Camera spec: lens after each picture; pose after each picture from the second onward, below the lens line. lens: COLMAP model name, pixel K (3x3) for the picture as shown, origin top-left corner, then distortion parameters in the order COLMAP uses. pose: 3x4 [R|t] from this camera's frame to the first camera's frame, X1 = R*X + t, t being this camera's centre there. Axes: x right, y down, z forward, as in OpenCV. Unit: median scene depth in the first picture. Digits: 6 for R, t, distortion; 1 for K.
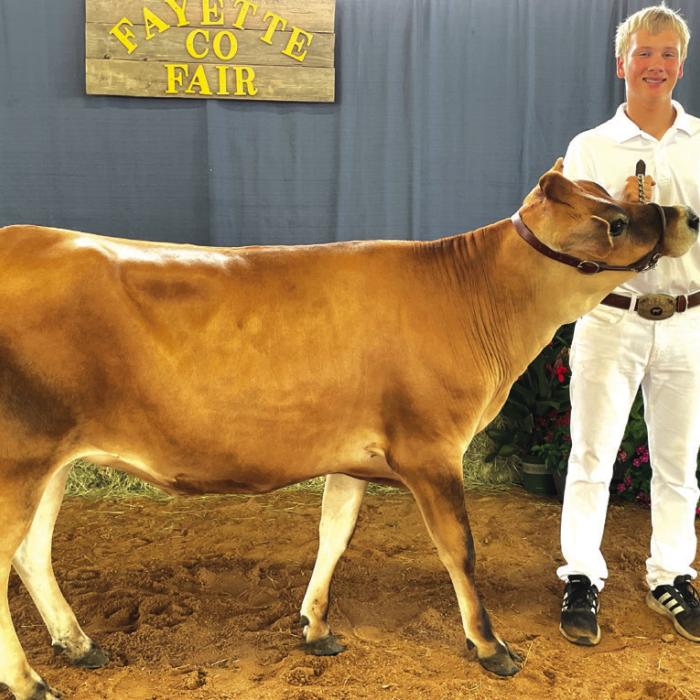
lens RADIAL K [[1082.4, 0, 375.1], [0, 1082.4, 362.4], [0, 0, 1]] dist [0.040758, 0.000000]
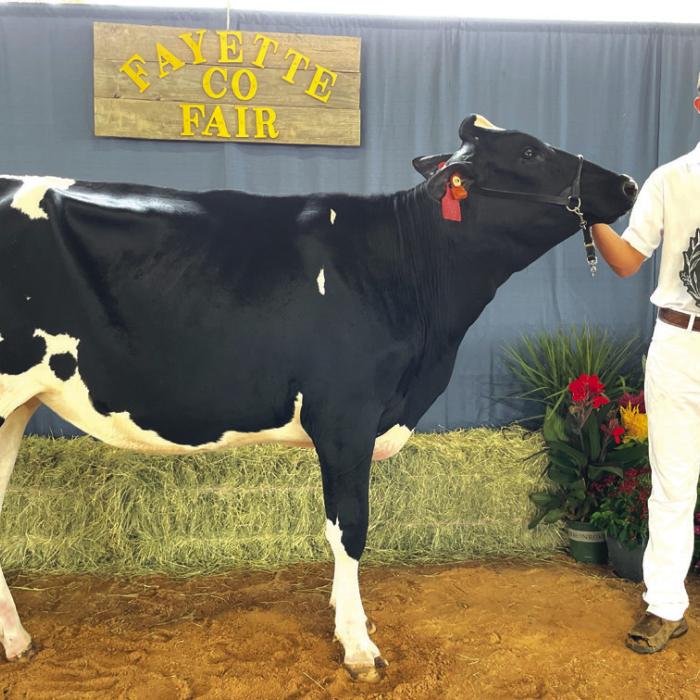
lens RADIAL K [[871.0, 0, 361.5], [0, 871.0, 376.4], [0, 0, 1]] dist [0.044772, 0.000000]
pose [[0.999561, -0.007680, 0.028631, -0.060614], [0.008252, 0.999768, -0.019917, -0.023995], [-0.028472, 0.020144, 0.999392, 0.247310]]
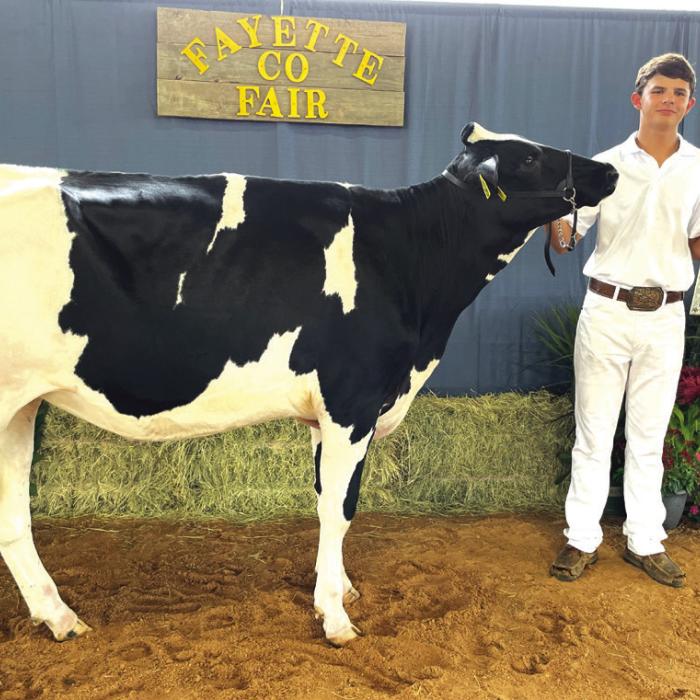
lens RADIAL K [[871.0, 0, 355.3], [0, 871.0, 390.6], [0, 0, 1]] dist [0.044772, 0.000000]
pose [[0.999686, 0.002896, 0.024902, -0.103508], [-0.003517, 0.999683, 0.024937, -0.014664], [-0.024822, -0.025016, 0.999379, 0.185339]]
